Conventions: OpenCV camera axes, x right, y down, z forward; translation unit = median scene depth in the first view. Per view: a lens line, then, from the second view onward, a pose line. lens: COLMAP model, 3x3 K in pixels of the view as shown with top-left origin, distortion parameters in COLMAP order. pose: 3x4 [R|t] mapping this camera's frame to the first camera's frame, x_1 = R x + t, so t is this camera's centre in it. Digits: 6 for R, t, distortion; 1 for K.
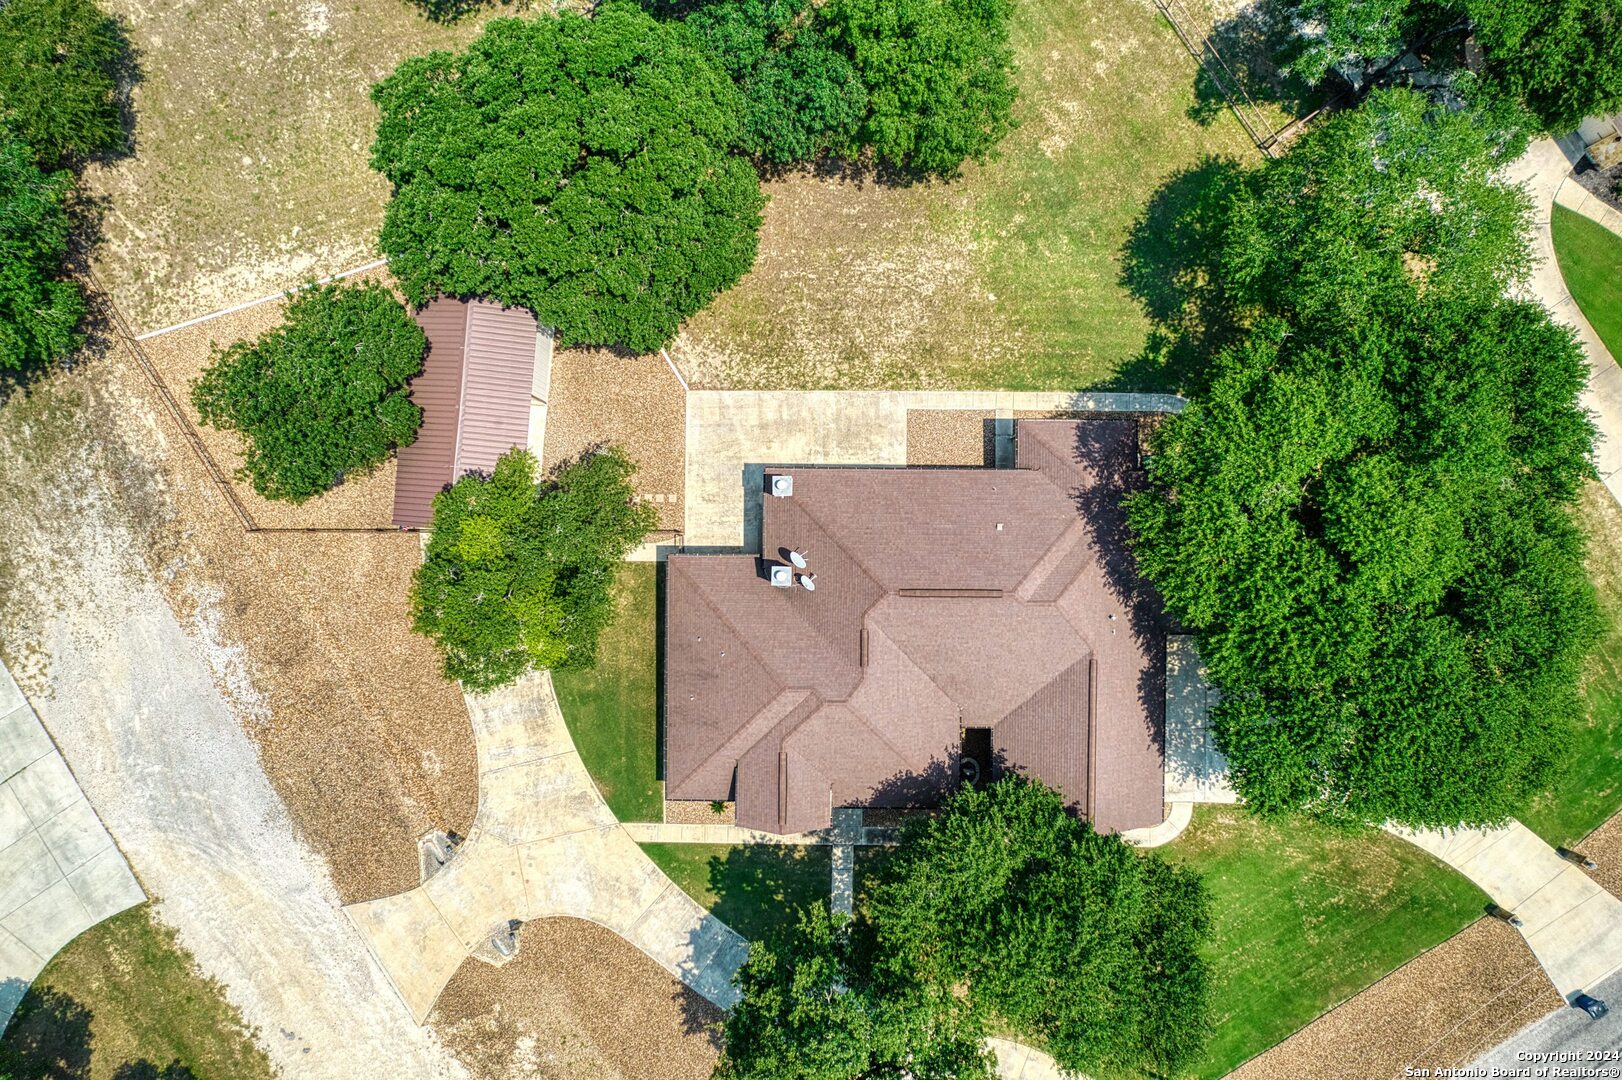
lens RADIAL K [[1035.3, 0, 816.7], [0, 1035.3, 546.2], [0, 0, 1]] dist [-0.076541, 0.071037]
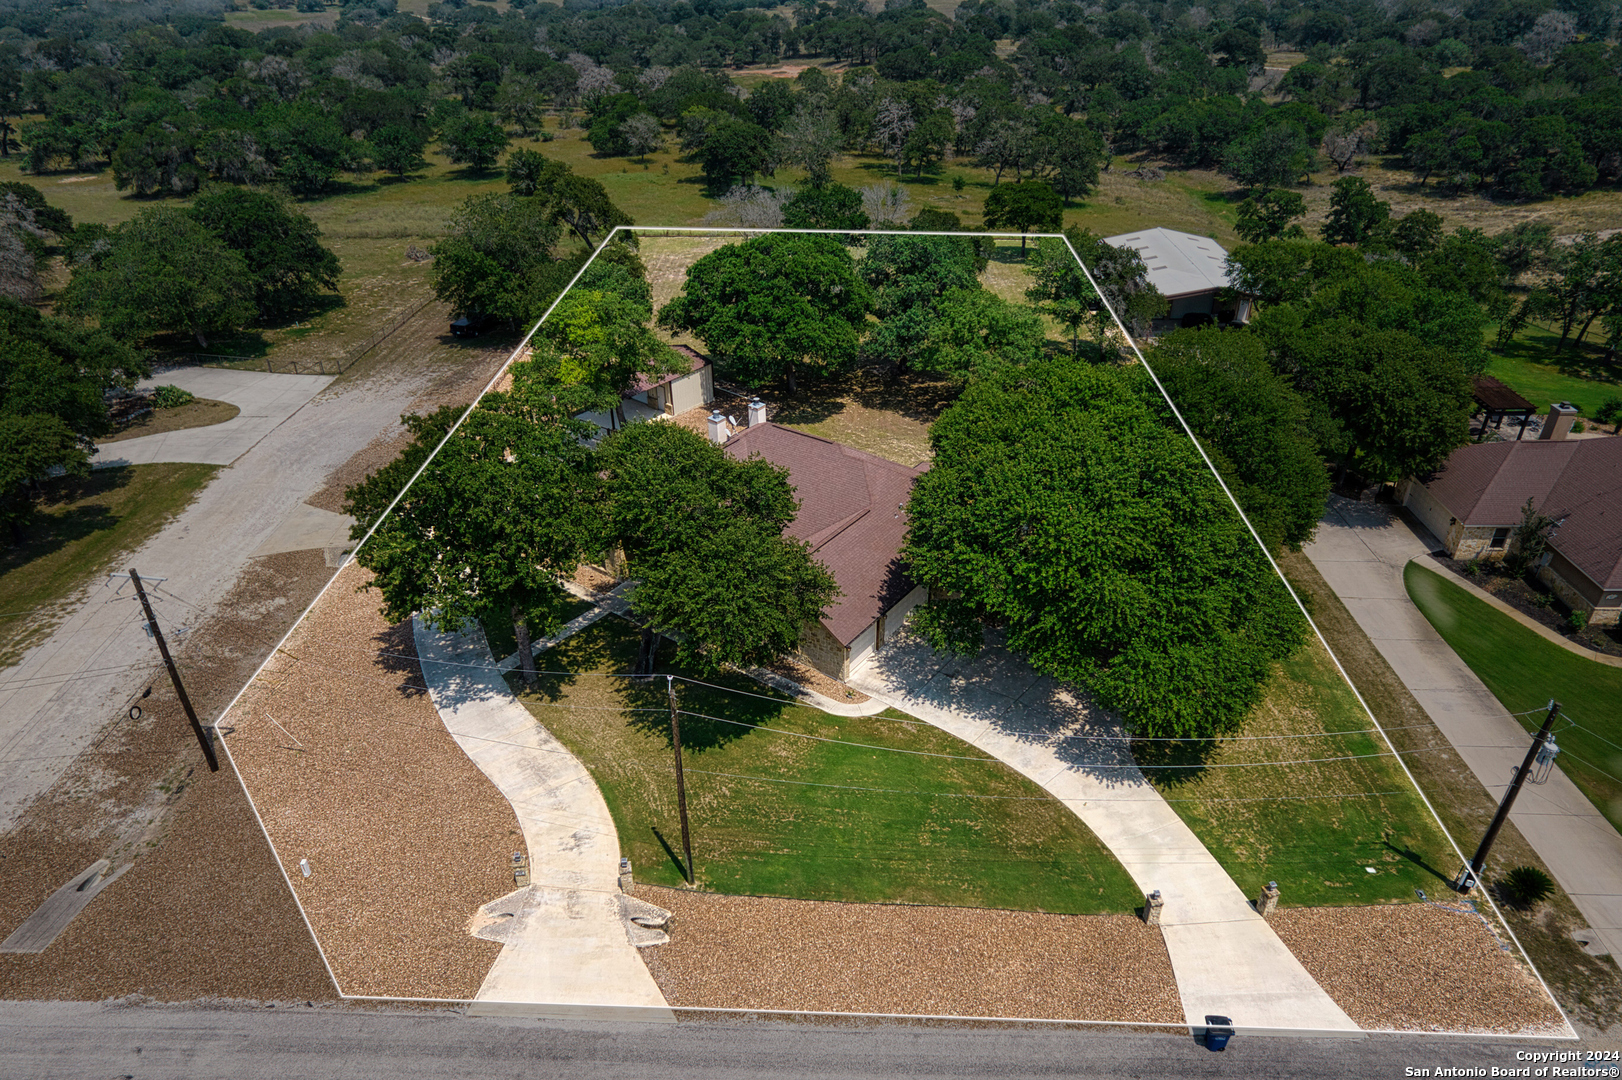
lens RADIAL K [[1035.3, 0, 816.7], [0, 1035.3, 546.2], [0, 0, 1]] dist [-0.076541, 0.071037]
pose [[0.813349, 0.307879, -0.493634, 0.746036], [-0.581774, 0.432616, -0.688754, 0.898906], [0.001501, 0.847381, 0.530984, 0.344185]]
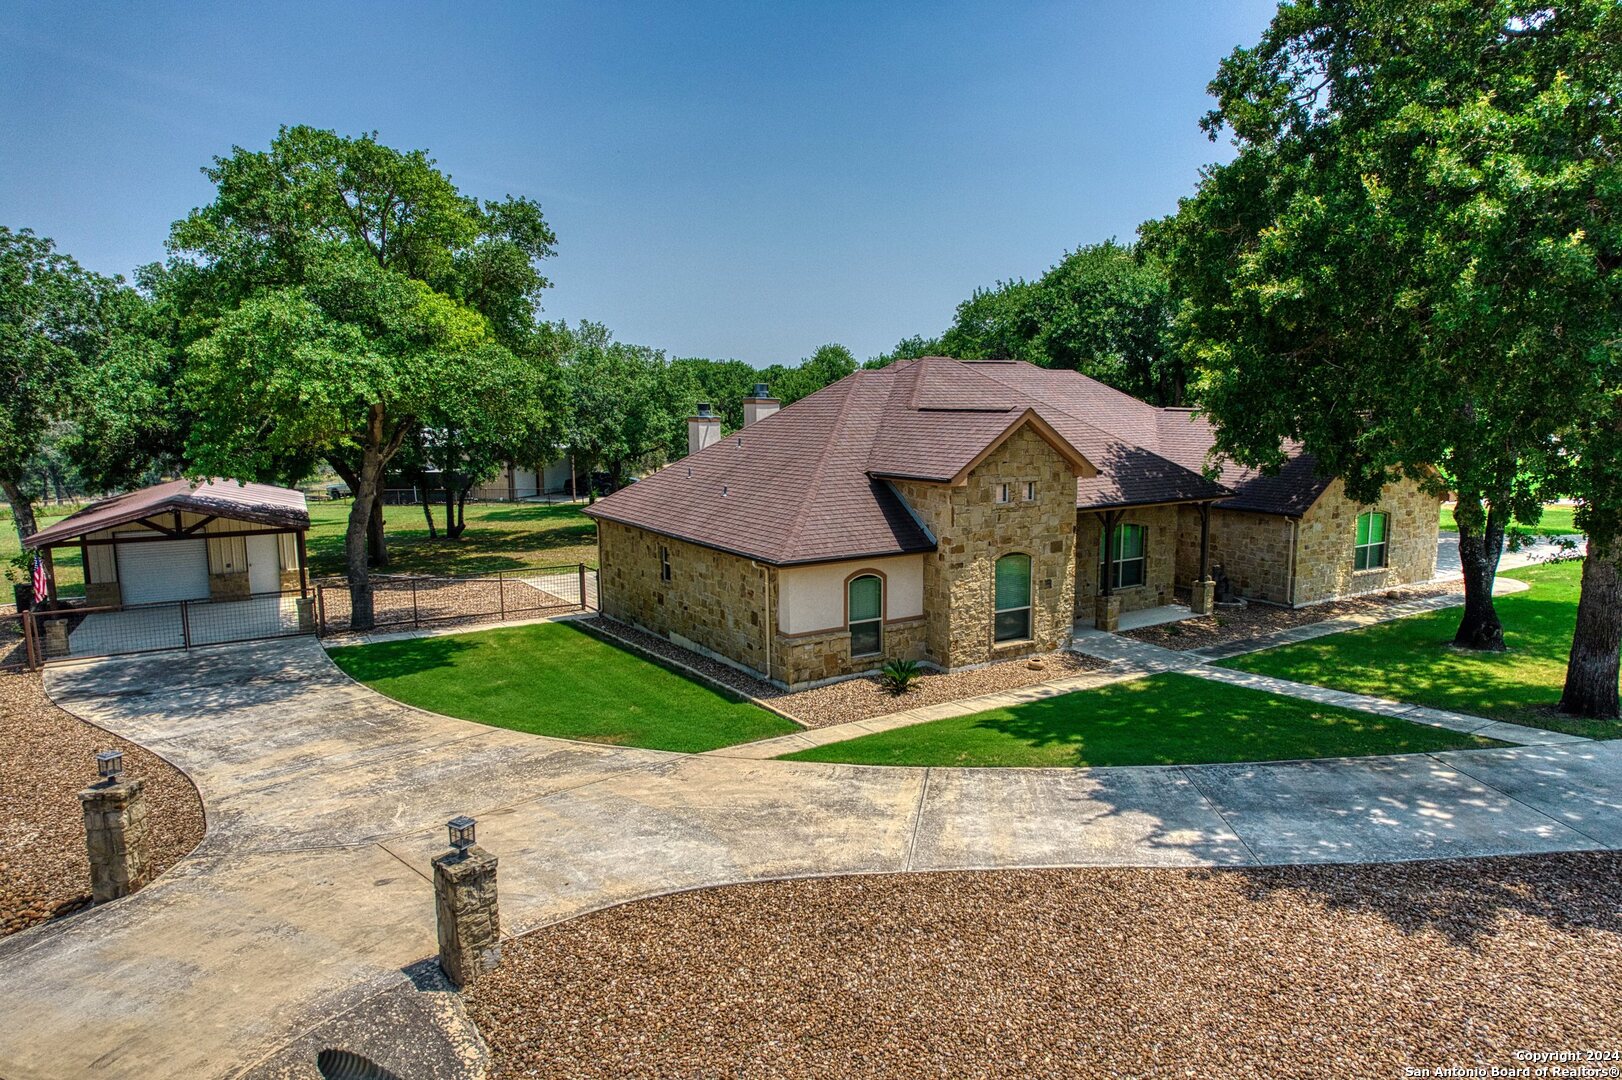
lens RADIAL K [[1035.3, 0, 816.7], [0, 1035.3, 546.2], [0, 0, 1]] dist [-0.076541, 0.071037]
pose [[0.847845, -0.071361, 0.525420, -0.329557], [0.530239, 0.118572, -0.839516, 0.564066], [-0.002391, 0.990378, 0.138369, 0.887569]]
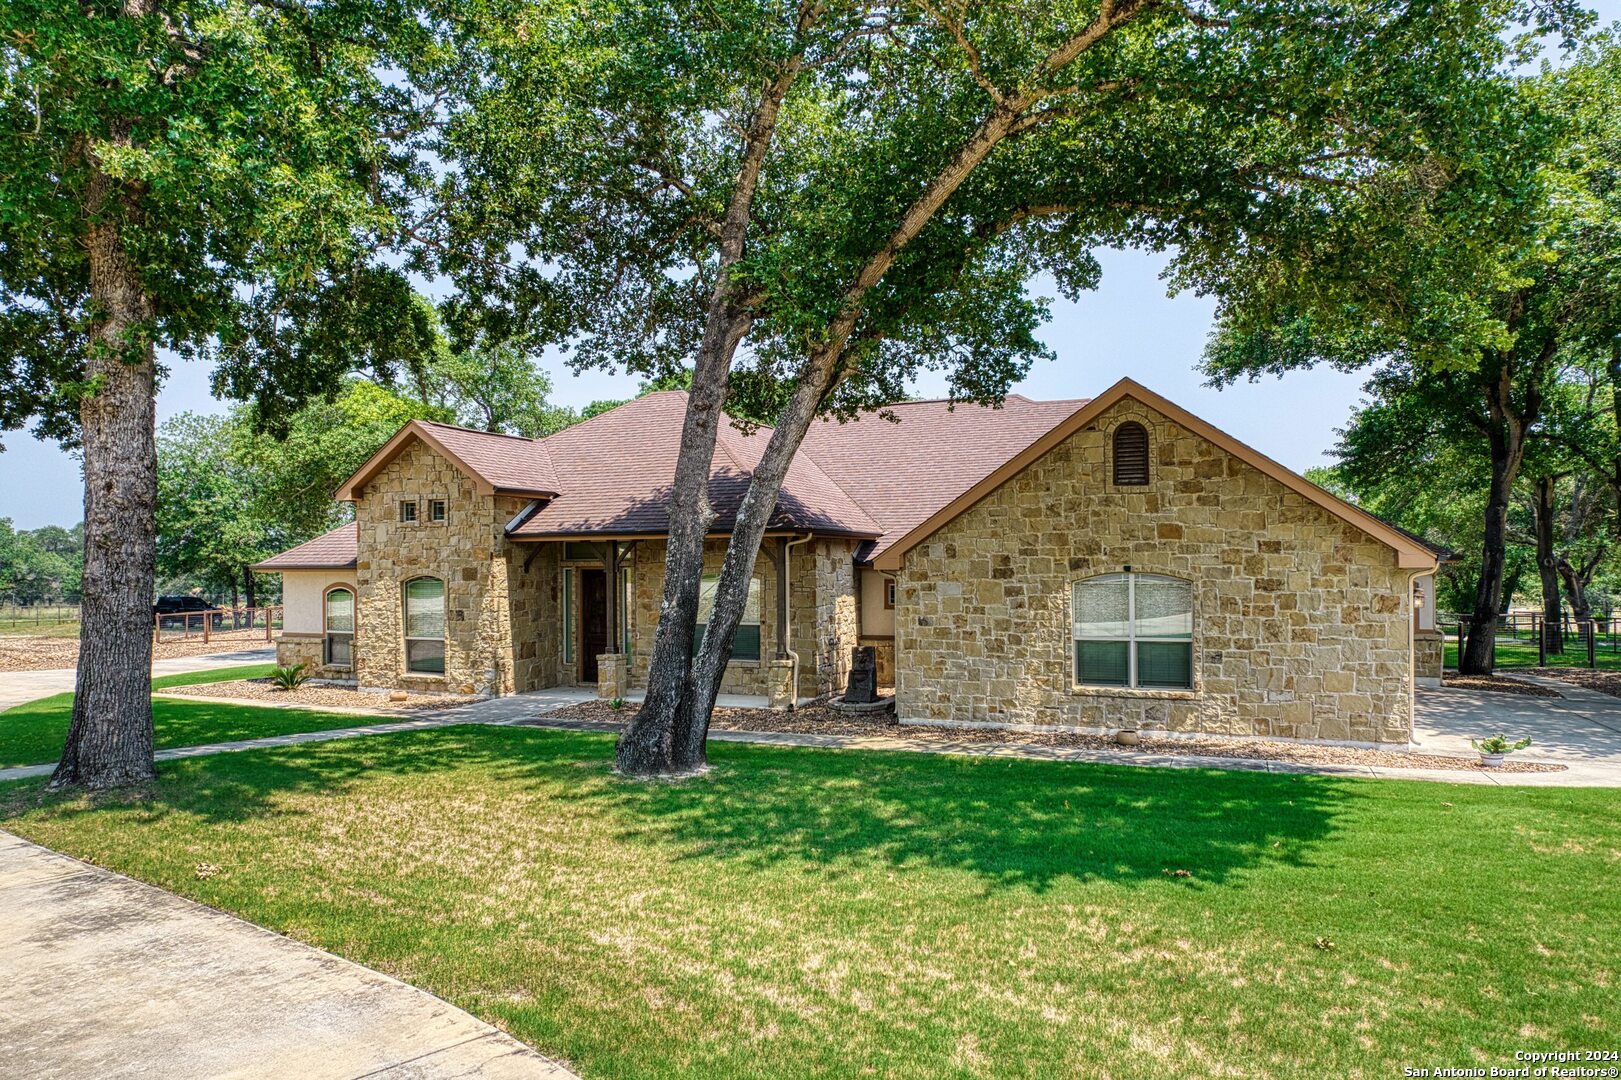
lens RADIAL K [[1034.7, 0, 816.2], [0, 1034.7, 546.2], [0, 0, 1]] dist [-0.076541, 0.071037]
pose [[0.926665, -0.000069, -0.375888, 0.265715], [-0.375868, -0.010492, -0.926614, 0.559122], [-0.003880, 0.999945, -0.009749, 0.942044]]
